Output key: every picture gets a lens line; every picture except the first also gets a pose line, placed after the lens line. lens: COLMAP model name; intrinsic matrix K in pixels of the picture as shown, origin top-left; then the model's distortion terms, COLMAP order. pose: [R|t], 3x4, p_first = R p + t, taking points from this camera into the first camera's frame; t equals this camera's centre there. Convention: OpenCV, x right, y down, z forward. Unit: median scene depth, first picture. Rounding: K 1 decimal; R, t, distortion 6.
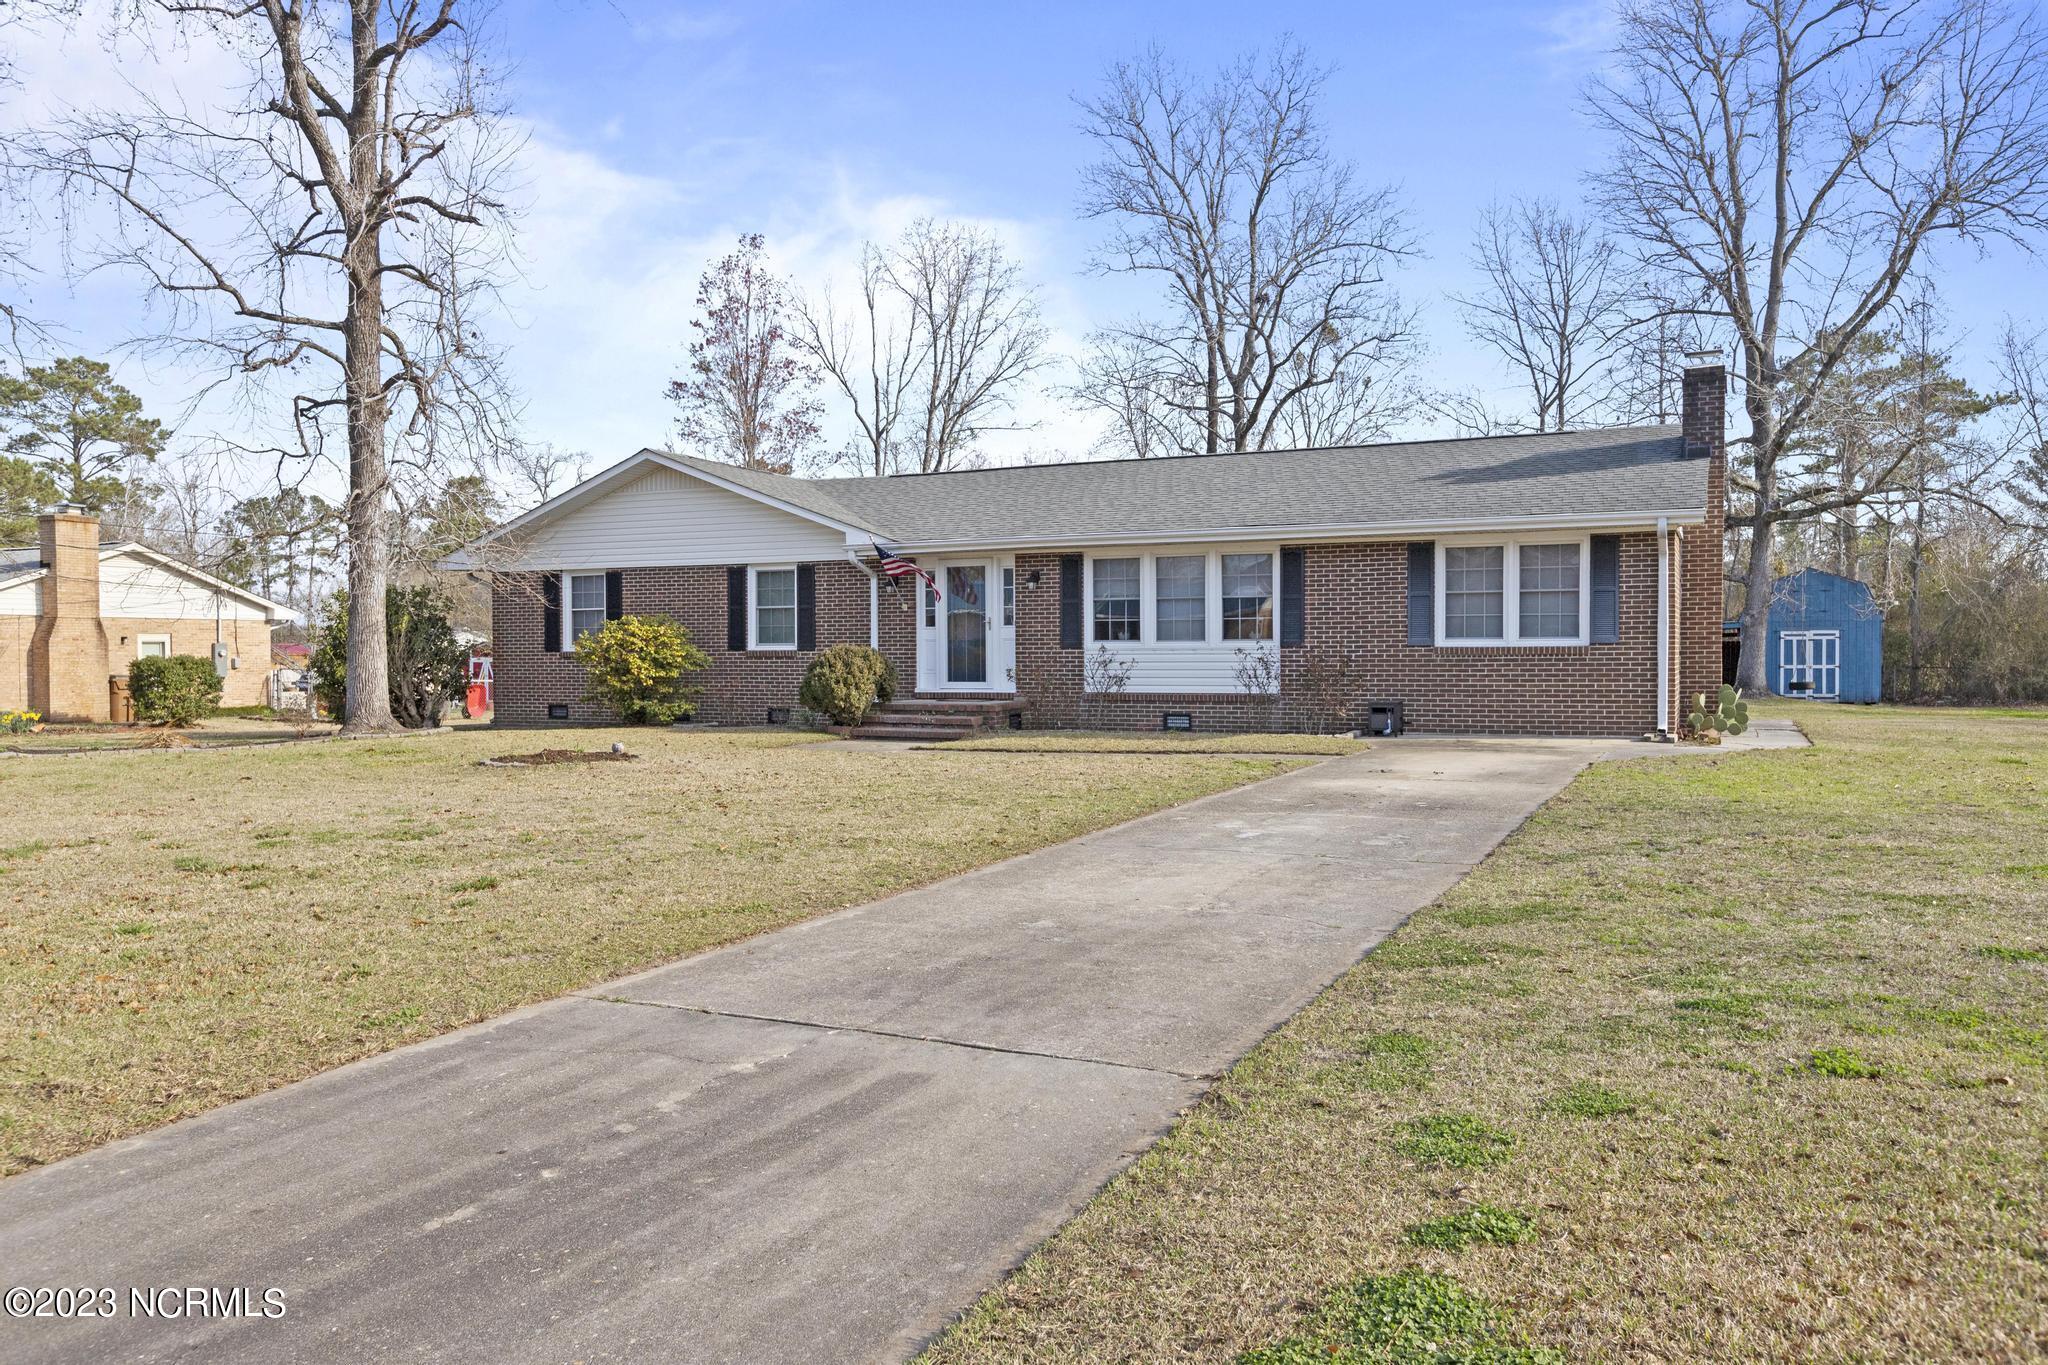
lens RADIAL K [[1537.3, 0, 1022.0], [0, 1537.3, 689.3], [0, 0, 1]] dist [0.006543, -0.005202]
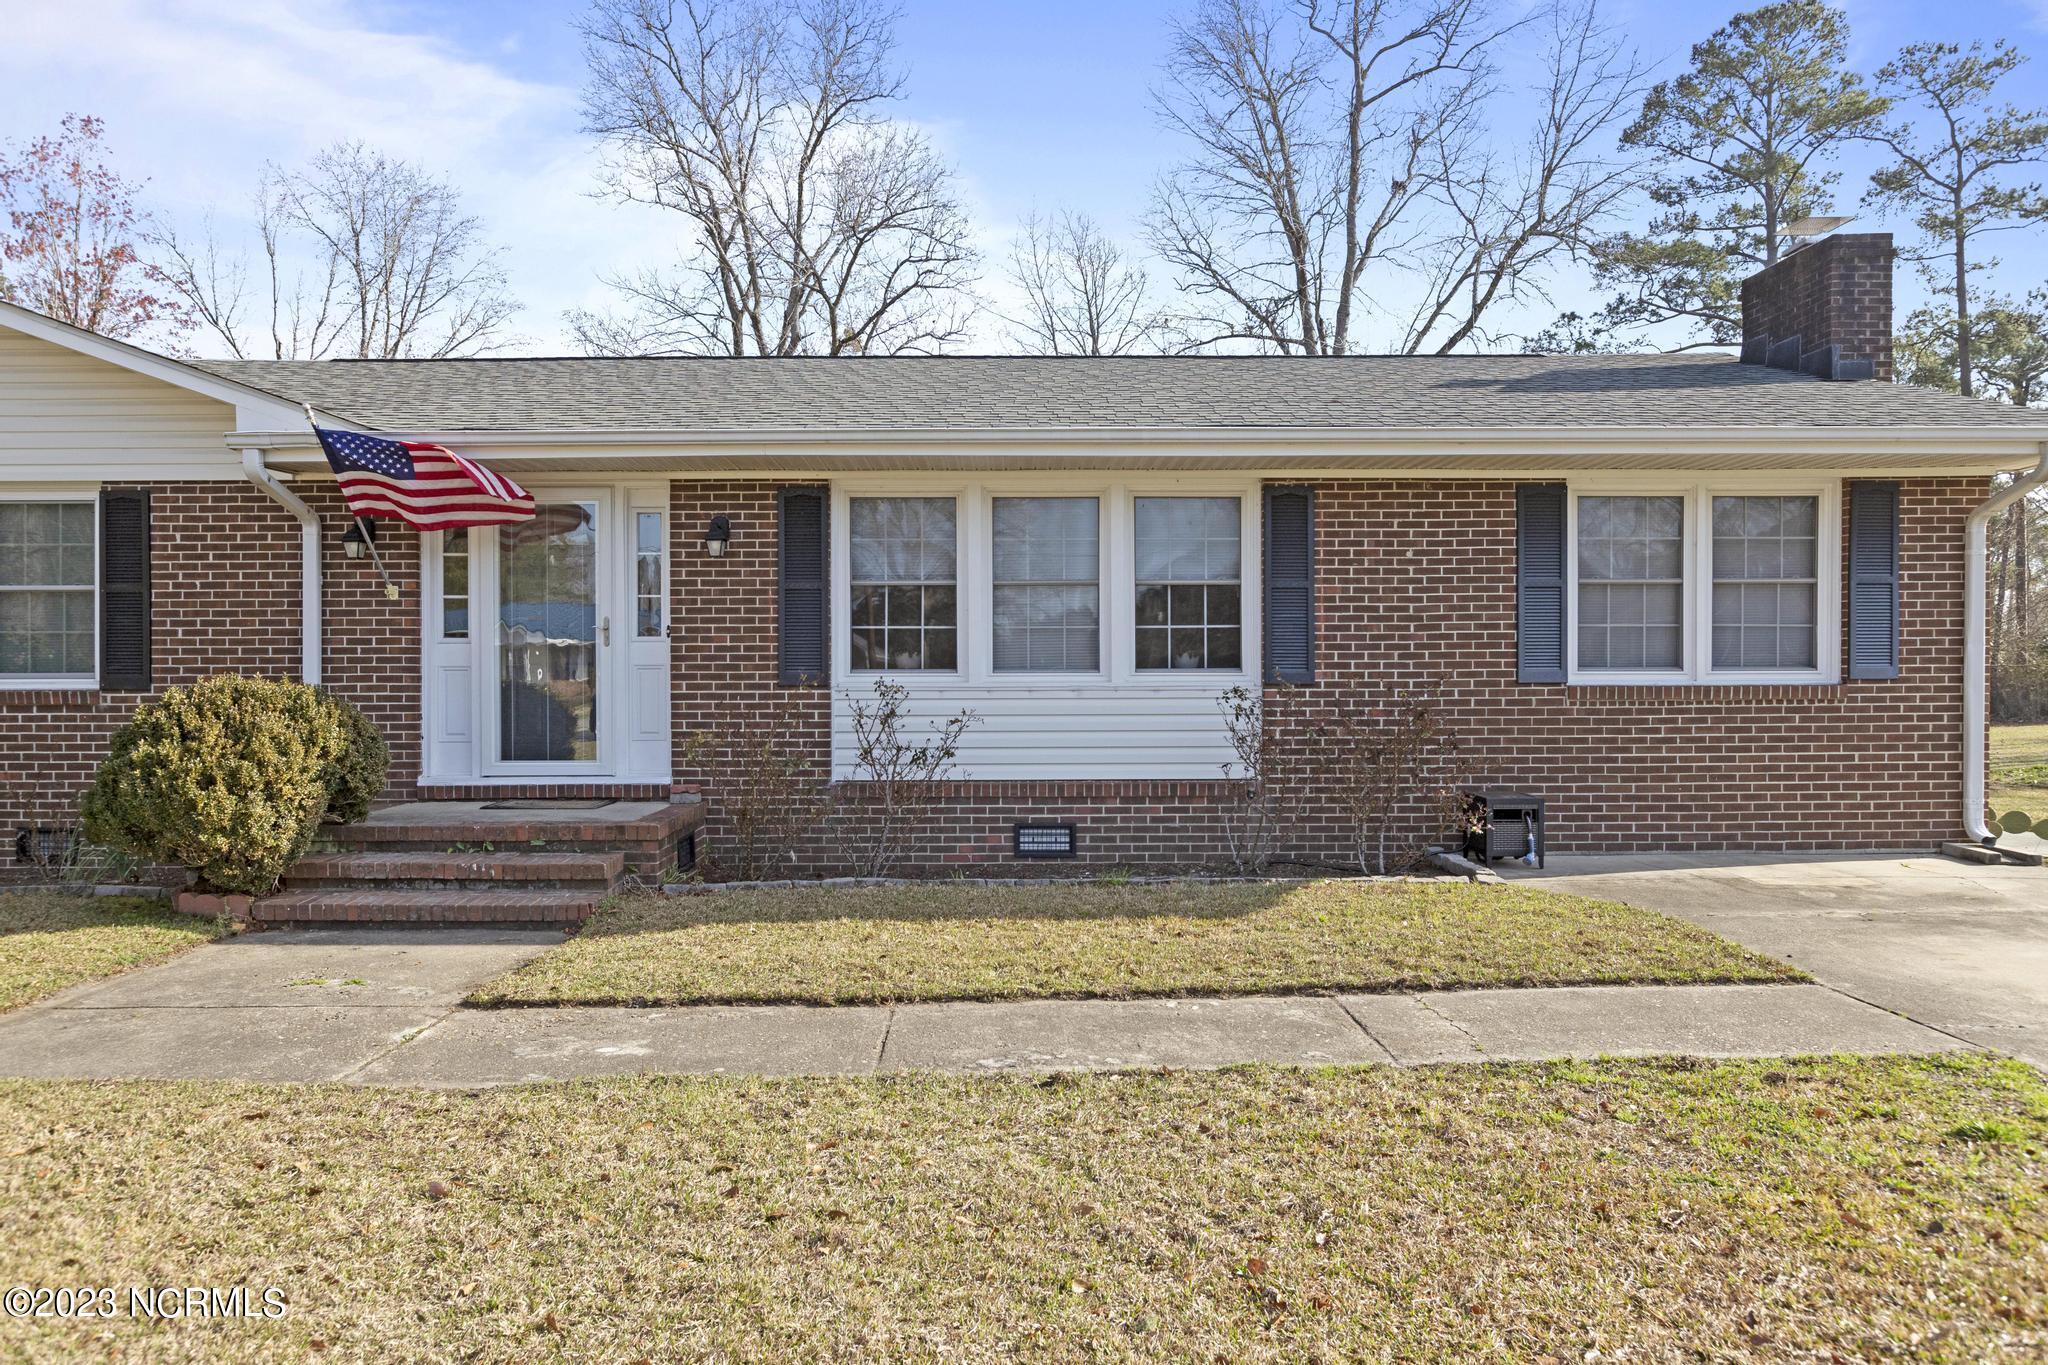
lens RADIAL K [[1263.9, 0, 1031.5], [0, 1263.9, 684.8], [0, 0, 1]] dist [-0.000837, -0.000063]
pose [[0.900325, -0.000013, 0.435218, -0.070456], [0.009471, 0.999764, -0.019563, -0.018725], [-0.435115, 0.021735, 0.900112, 0.609937]]
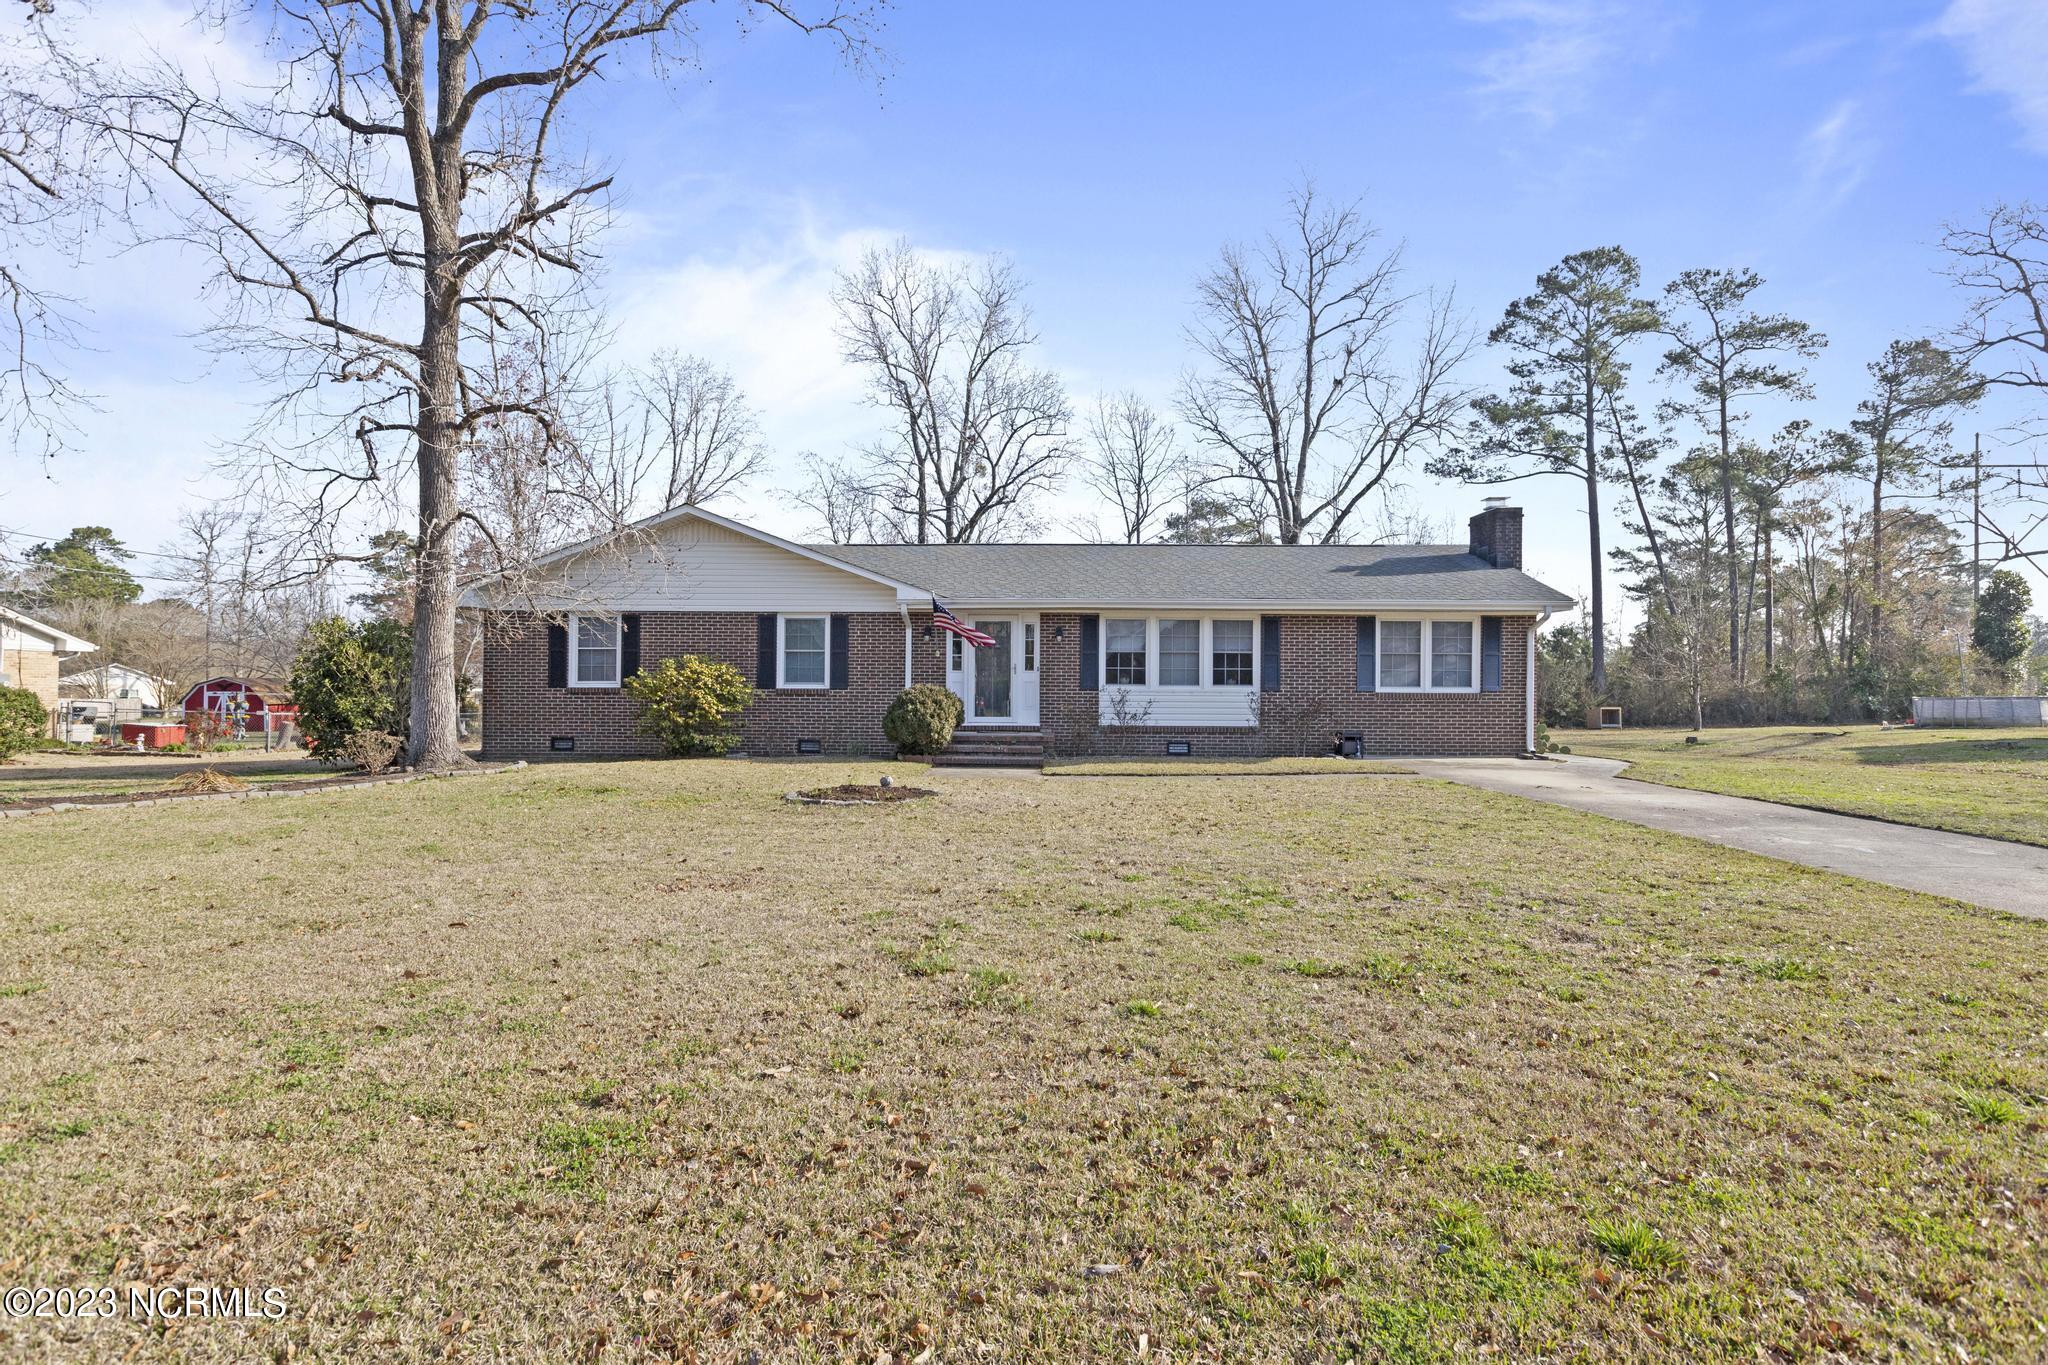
lens RADIAL K [[1051.7, 0, 1024.4], [0, 1051.7, 694.7], [0, 0, 1]] dist [-0.011364, 0.001852]
pose [[0.909405, 0.009869, 0.415794, -0.360378], [-0.000401, 0.999739, -0.022851, -0.003473], [-0.415911, 0.020614, 0.909172, 0.240642]]
